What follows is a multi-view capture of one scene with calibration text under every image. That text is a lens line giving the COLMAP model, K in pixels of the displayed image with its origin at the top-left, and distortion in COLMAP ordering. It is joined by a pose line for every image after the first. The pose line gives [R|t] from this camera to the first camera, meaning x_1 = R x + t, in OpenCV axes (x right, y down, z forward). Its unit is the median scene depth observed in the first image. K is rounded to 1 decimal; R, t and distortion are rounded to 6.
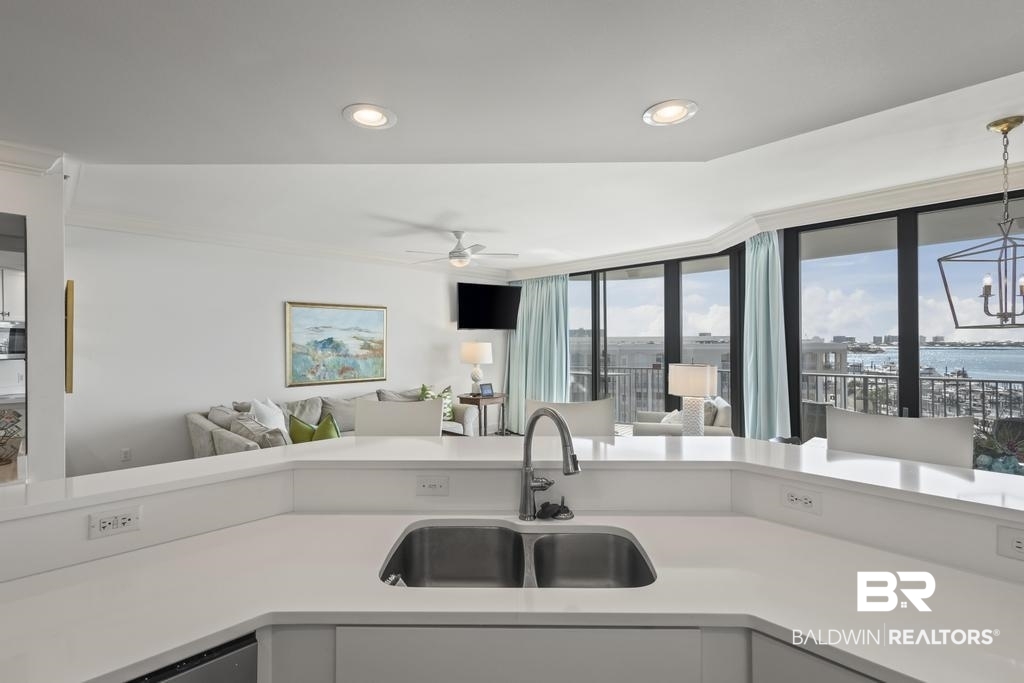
lens RADIAL K [[469.7, 0, 519.0], [0, 469.7, 343.2], [0, 0, 1]] dist [0.002068, -0.000572]
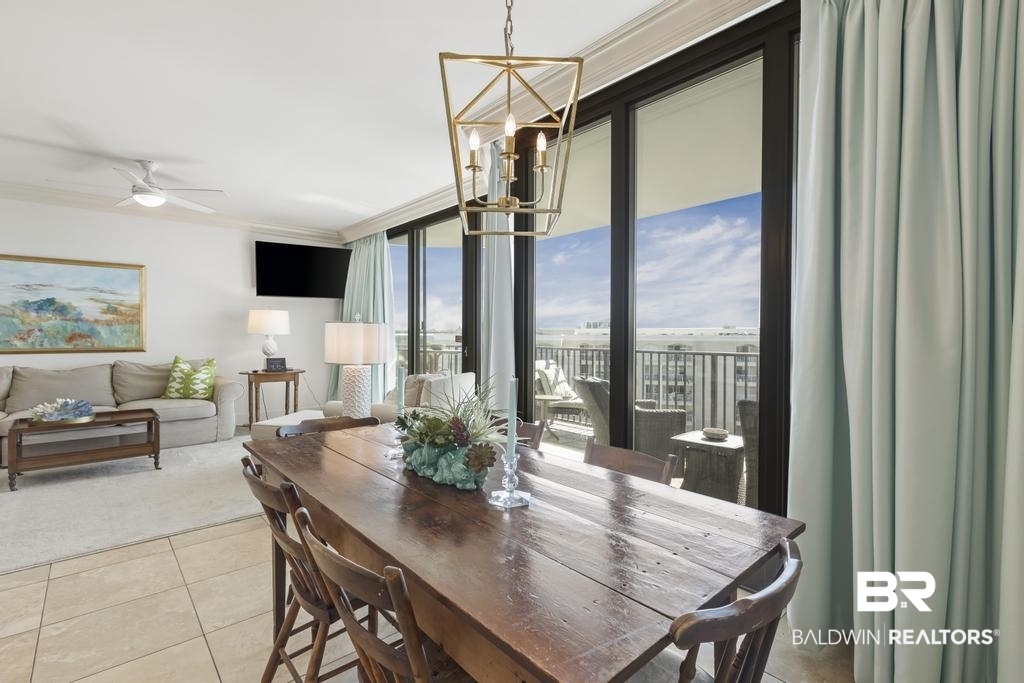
lens RADIAL K [[469.7, 0, 503.8], [0, 469.7, 342.6], [0, 0, 1]] dist [0.002068, -0.000572]
pose [[0.997835, 0.009508, -0.065071, 0.451554], [-0.008316, 0.999793, 0.018558, 0.044196], [0.065234, -0.017977, 0.997708, 0.196510]]
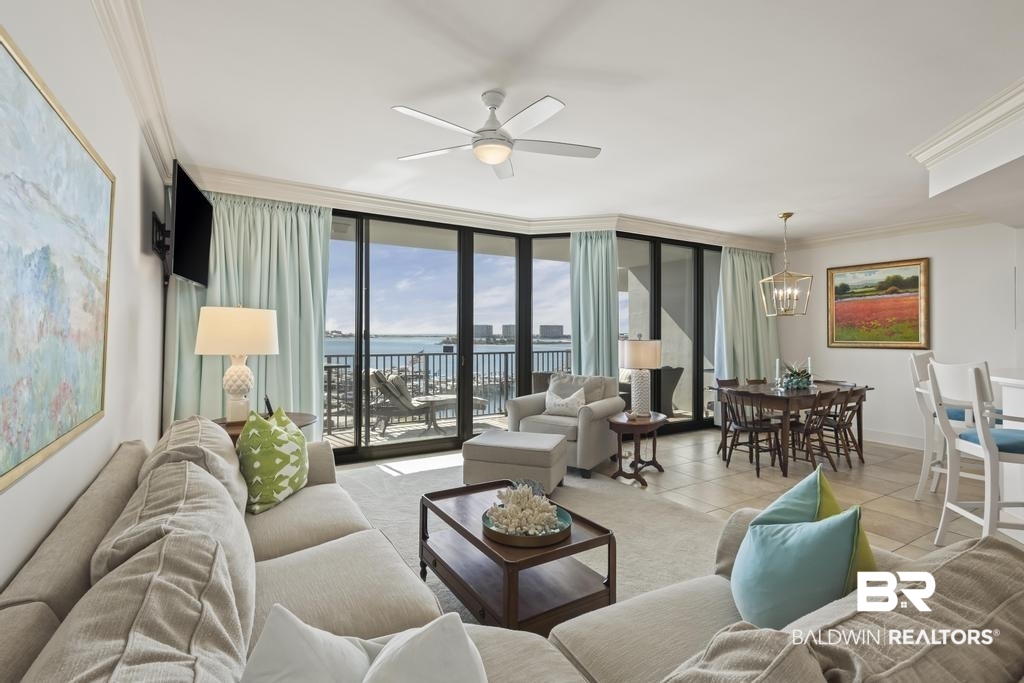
lens RADIAL K [[469.7, 0, 509.3], [0, 469.7, 331.8], [0, 0, 1]] dist [0.002068, -0.000572]
pose [[0.237051, 0.006718, 0.971474, -0.520434], [-0.004261, 0.999974, -0.005875, 0.024270], [-0.971488, -0.002747, 0.237074, 0.707733]]
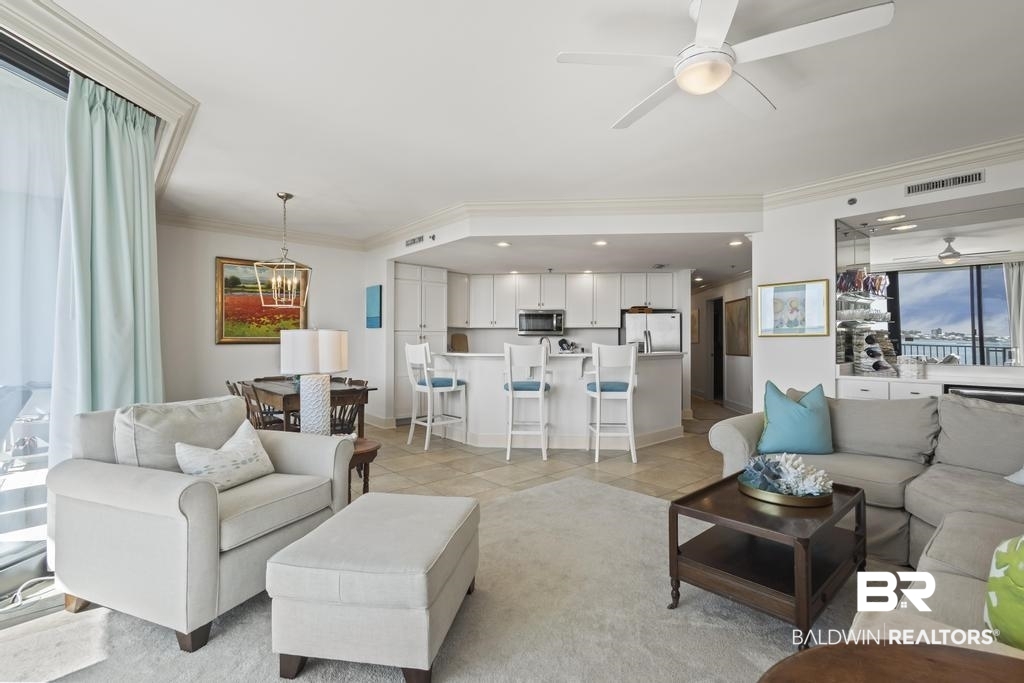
lens RADIAL K [[469.7, 0, 512.2], [0, 469.7, 338.0], [0, 0, 1]] dist [0.002068, -0.000572]
pose [[-0.998539, 0.001131, 0.054021, 0.011262], [0.000908, 0.999991, -0.004152, 0.041647], [-0.054025, -0.004097, -0.998531, 1.174083]]
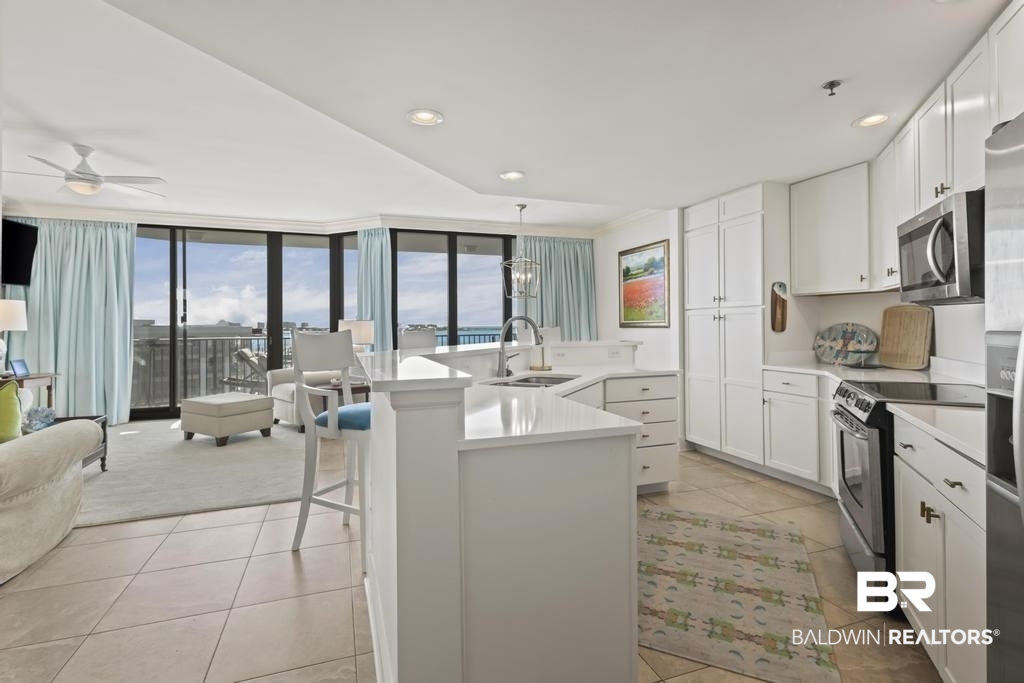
lens RADIAL K [[469.7, 0, 511.8], [0, 469.7, 325.4], [0, 0, 1]] dist [0.002068, -0.000572]
pose [[0.412690, 0.000337, 0.910871, -0.438874], [0.006530, 0.999973, -0.003328, 0.046137], [-0.910848, 0.007321, 0.412677, 0.053109]]
